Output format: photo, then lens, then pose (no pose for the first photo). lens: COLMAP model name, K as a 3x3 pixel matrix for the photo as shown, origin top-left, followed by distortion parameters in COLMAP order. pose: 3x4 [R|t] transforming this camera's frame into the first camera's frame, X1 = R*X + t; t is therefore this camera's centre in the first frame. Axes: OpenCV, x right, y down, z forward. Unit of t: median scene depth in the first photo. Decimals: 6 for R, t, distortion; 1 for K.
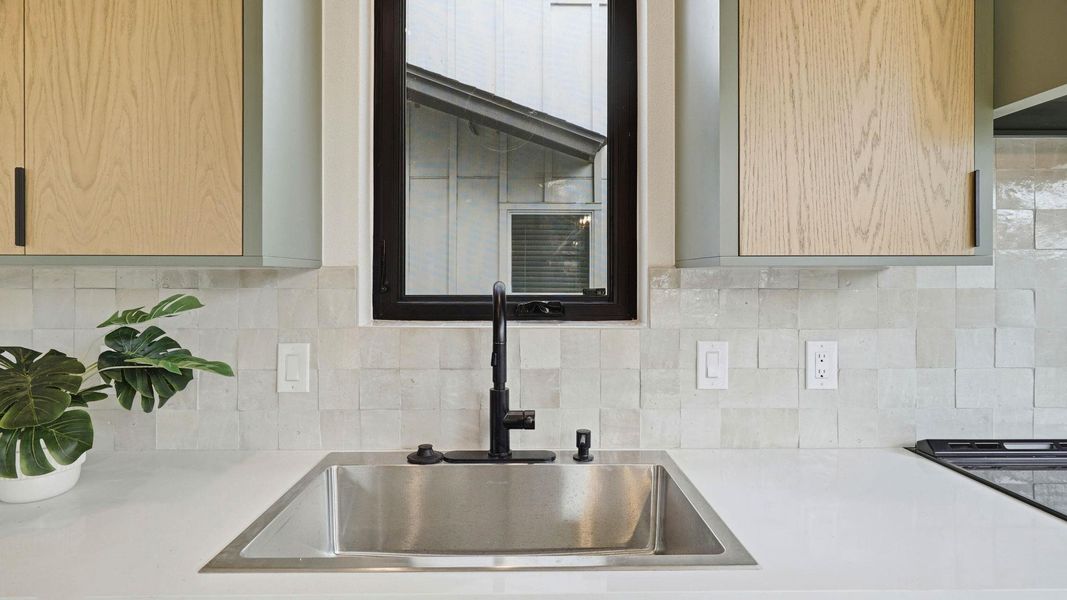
lens RADIAL K [[559.0, 0, 530.7], [0, 559.0, 280.0], [0, 0, 1]] dist [0.002273, 0.000522]
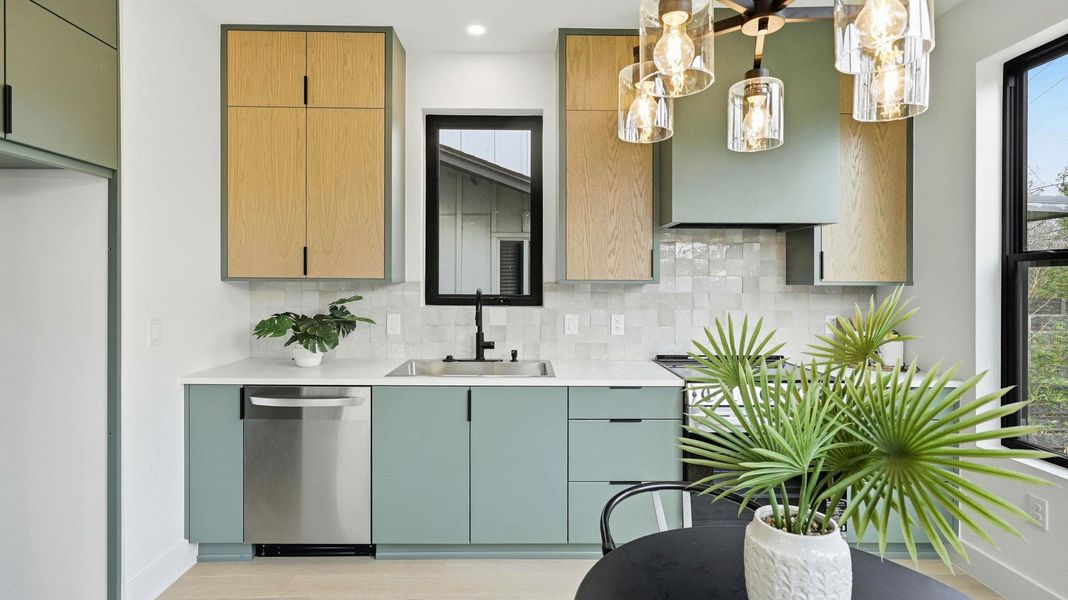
lens RADIAL K [[535.5, 0, 533.4], [0, 535.5, 287.6], [0, 0, 1]] dist [0.005167, 0.000261]
pose [[0.999982, 0.005094, 0.003156, 0.179678], [-0.005109, 0.999975, 0.004972, -0.015777], [-0.003131, -0.004988, 0.999983, -1.408706]]
